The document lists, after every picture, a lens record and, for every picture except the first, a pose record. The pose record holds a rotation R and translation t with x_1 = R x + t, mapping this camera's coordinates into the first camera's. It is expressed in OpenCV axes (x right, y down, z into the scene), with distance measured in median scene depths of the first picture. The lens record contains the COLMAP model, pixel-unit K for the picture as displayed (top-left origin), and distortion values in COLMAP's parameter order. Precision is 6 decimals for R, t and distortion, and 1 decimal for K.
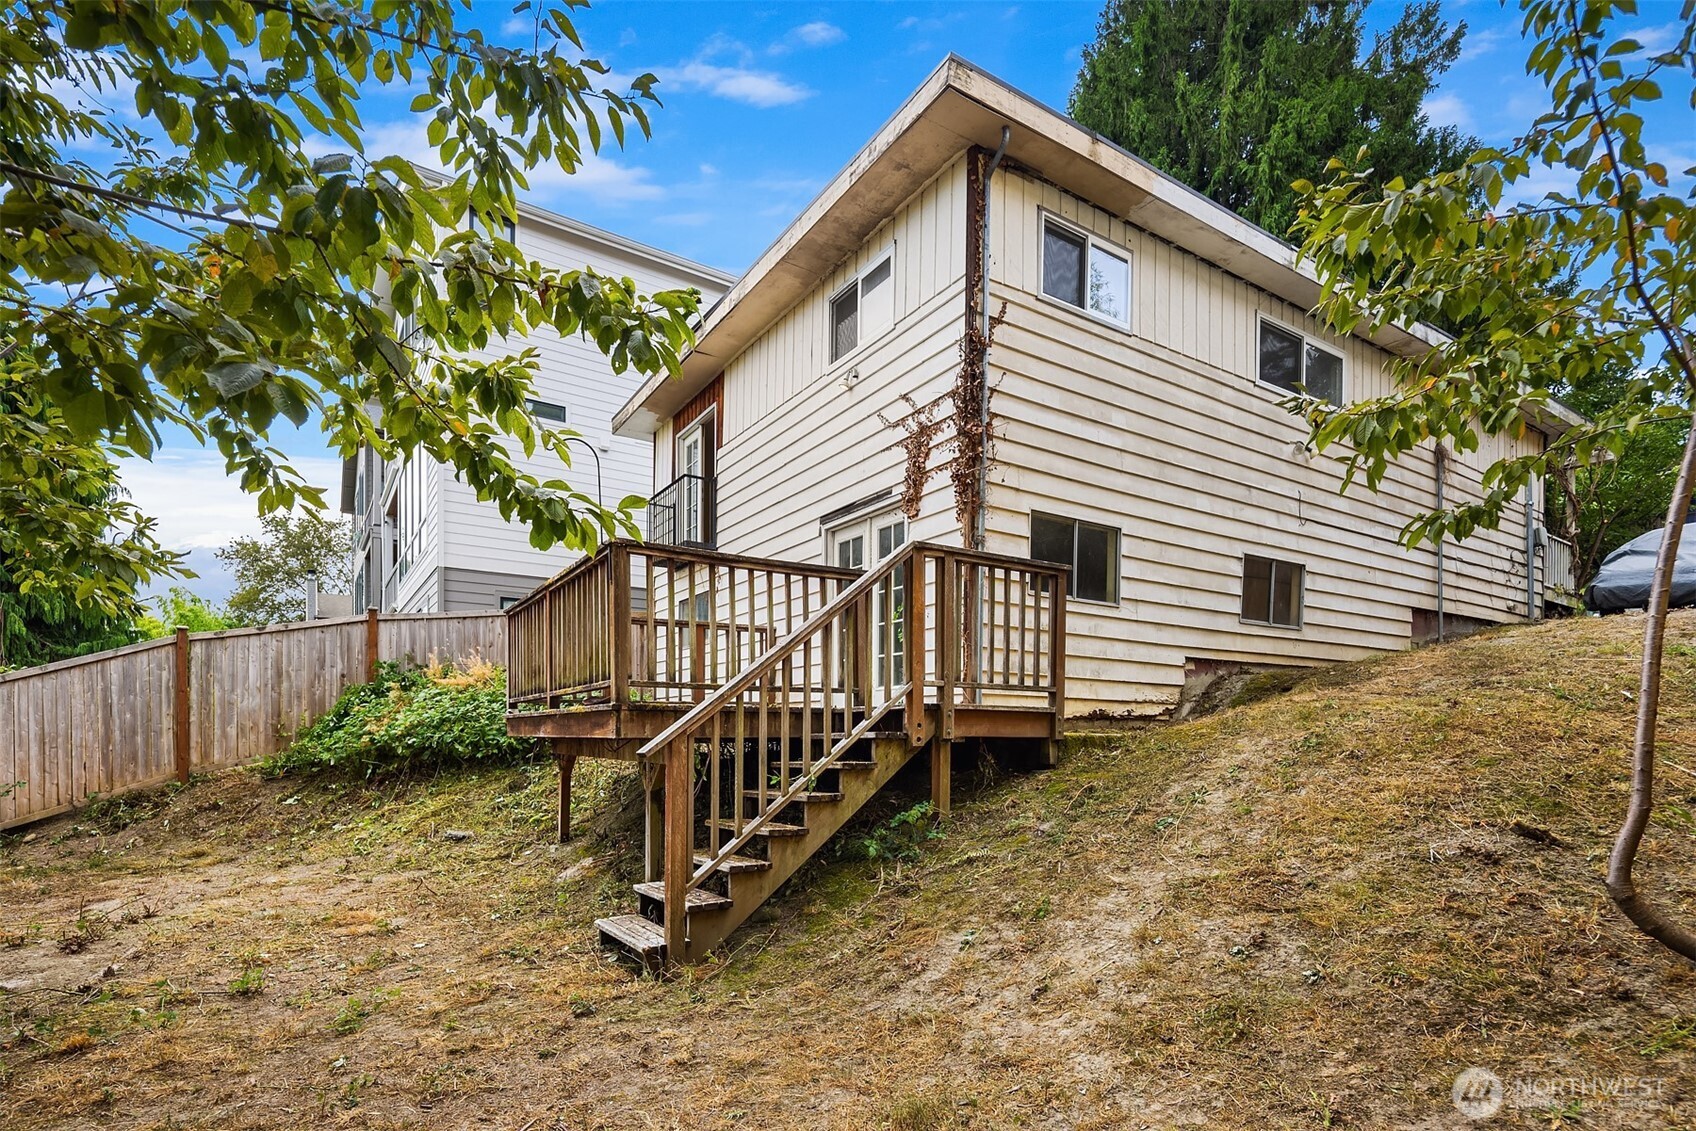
lens RADIAL K [[824.1, 0, 848.9], [0, 824.1, 736.8], [0, 0, 1]] dist [0.002707, 0.000192]
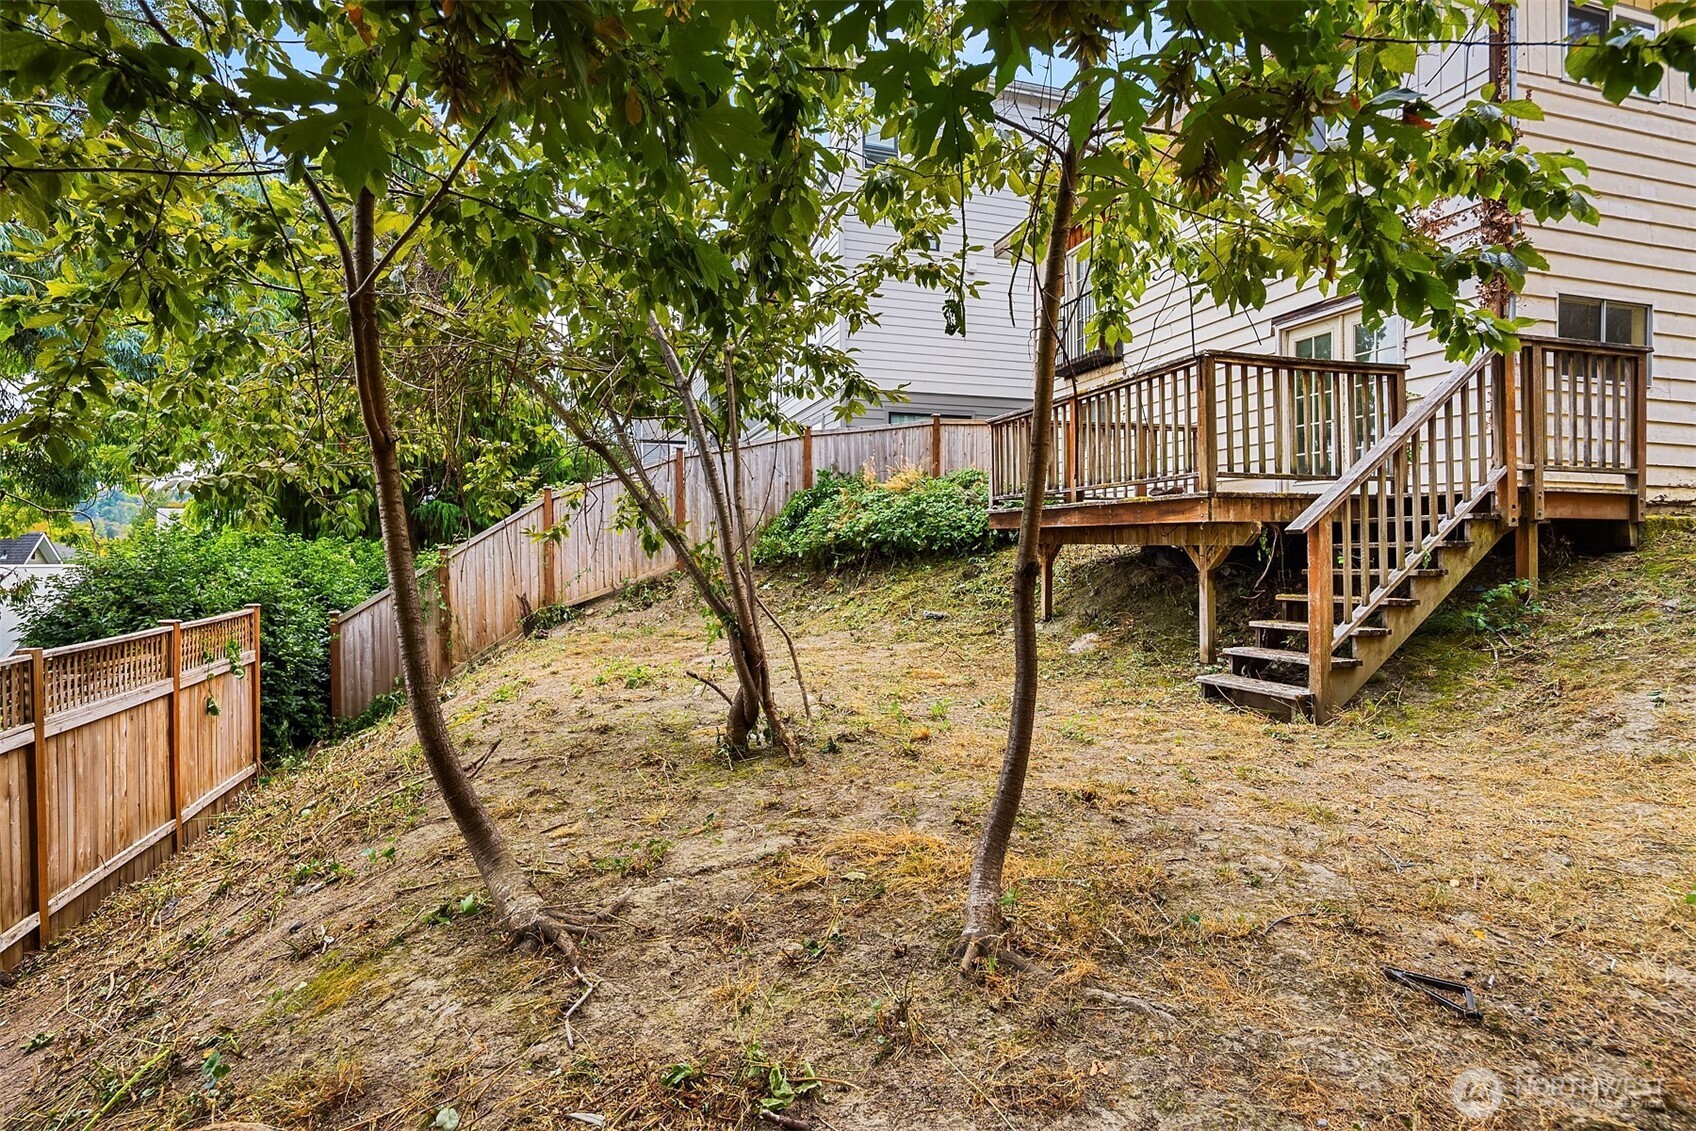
lens RADIAL K [[823.2, 0, 845.9], [0, 823.2, 540.3], [0, 0, 1]] dist [-0.001484, -0.000762]
pose [[0.959612, -0.004682, -0.281288, -0.313550], [0.003384, 0.999981, -0.005100, 0.022337], [0.281307, 0.003942, 0.959610, -0.181366]]
